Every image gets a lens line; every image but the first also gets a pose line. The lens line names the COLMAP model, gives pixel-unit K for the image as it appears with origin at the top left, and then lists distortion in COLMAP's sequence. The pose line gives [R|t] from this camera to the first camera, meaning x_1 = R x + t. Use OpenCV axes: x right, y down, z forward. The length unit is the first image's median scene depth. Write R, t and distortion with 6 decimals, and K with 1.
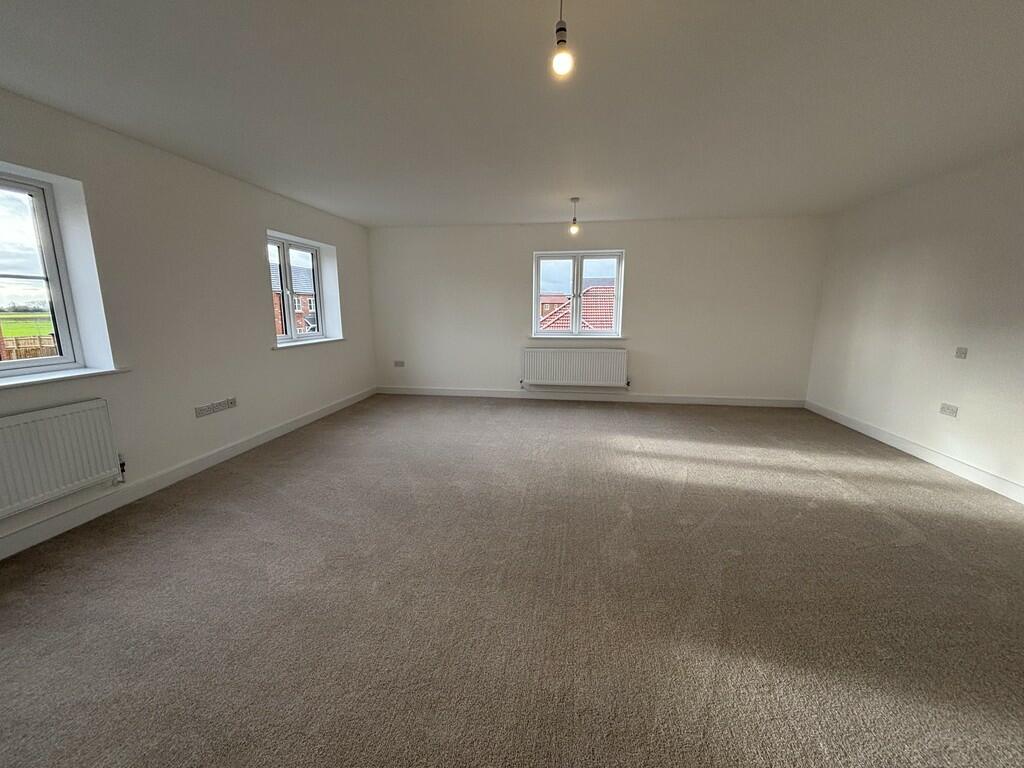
lens RADIAL K [[409.0, 0, 512.0], [0, 409.0, 384.0], [0, 0, 1]] dist [0.000158, 0.000050]
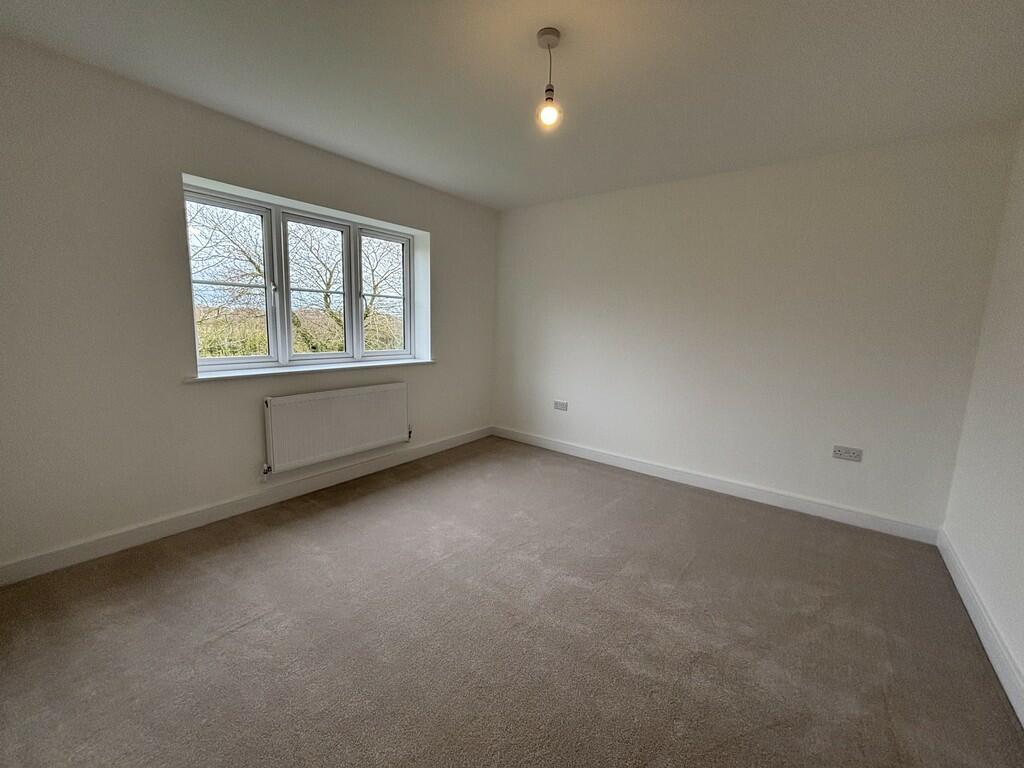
lens RADIAL K [[423.3, 0, 512.0], [0, 423.3, 384.0], [0, 0, 1]] dist [0.000956, -0.000060]
pose [[0.880957, 0.097896, -0.462960, 0.062495], [-0.118256, 0.992869, -0.015078, -0.079228], [0.458182, 0.068031, 0.886251, 0.421870]]
